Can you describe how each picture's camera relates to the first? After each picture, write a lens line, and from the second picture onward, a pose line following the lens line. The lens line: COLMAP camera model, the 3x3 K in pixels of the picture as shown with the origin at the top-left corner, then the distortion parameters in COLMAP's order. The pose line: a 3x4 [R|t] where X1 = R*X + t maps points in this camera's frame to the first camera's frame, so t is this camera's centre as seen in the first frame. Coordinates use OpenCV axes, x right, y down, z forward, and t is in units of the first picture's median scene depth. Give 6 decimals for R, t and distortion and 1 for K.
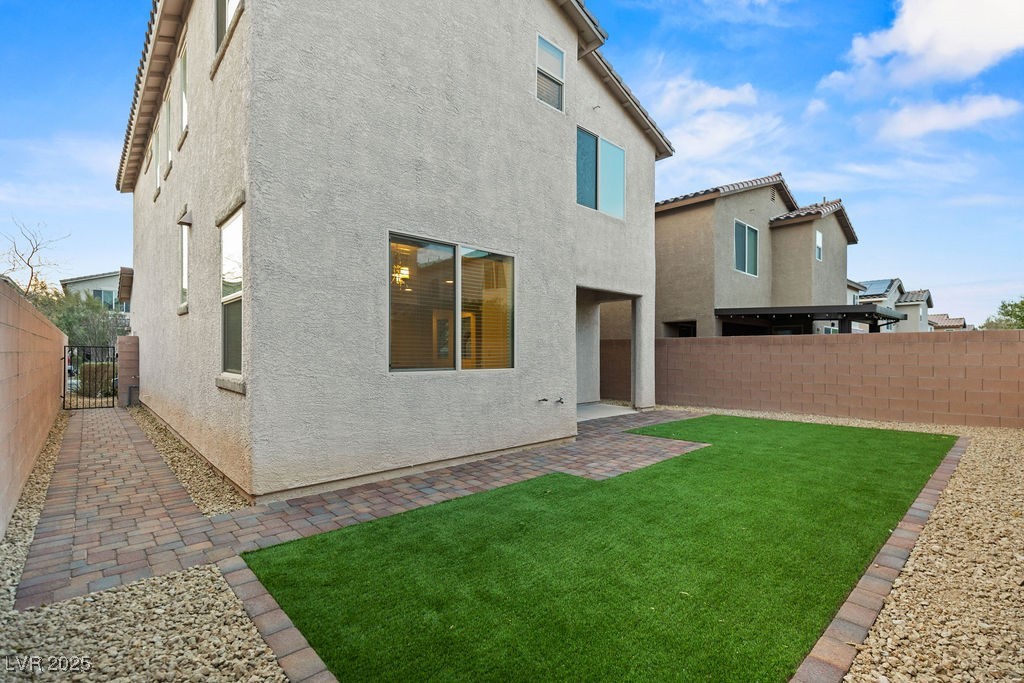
lens RADIAL K [[467.2, 0, 519.6], [0, 467.2, 342.1], [0, 0, 1]] dist [0.002619, -0.000420]
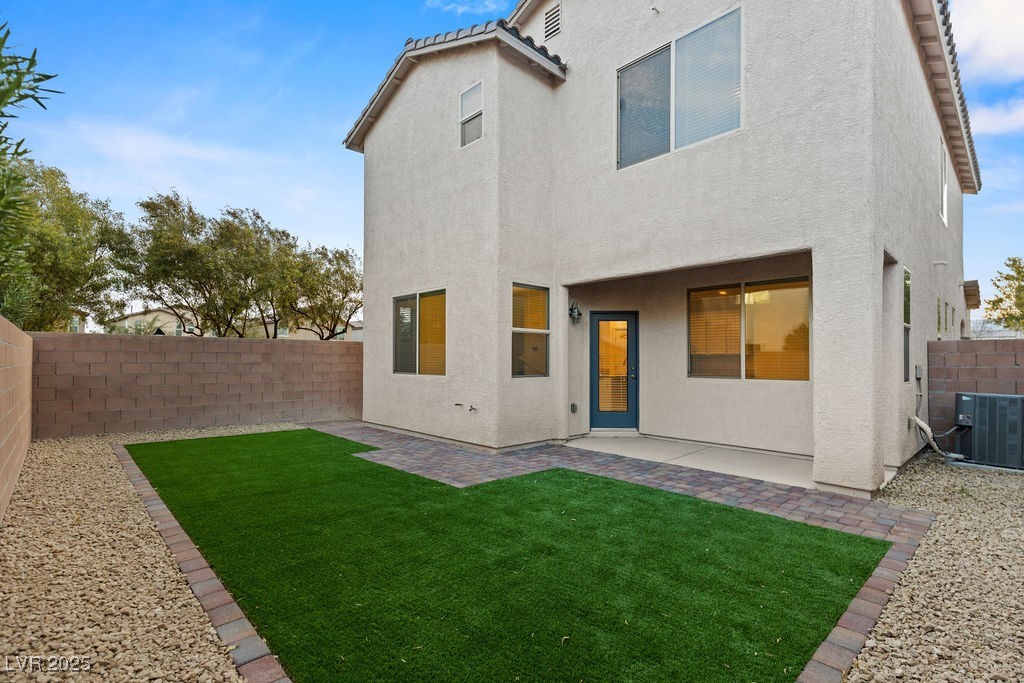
lens RADIAL K [[467.2, 0, 512.3], [0, 467.2, 343.4], [0, 0, 1]] dist [0.002619, -0.000420]
pose [[0.012529, -0.039172, -0.999154, 1.266563], [0.019924, 0.999044, -0.038918, 0.021259], [0.999723, -0.019420, 0.013297, 1.164940]]
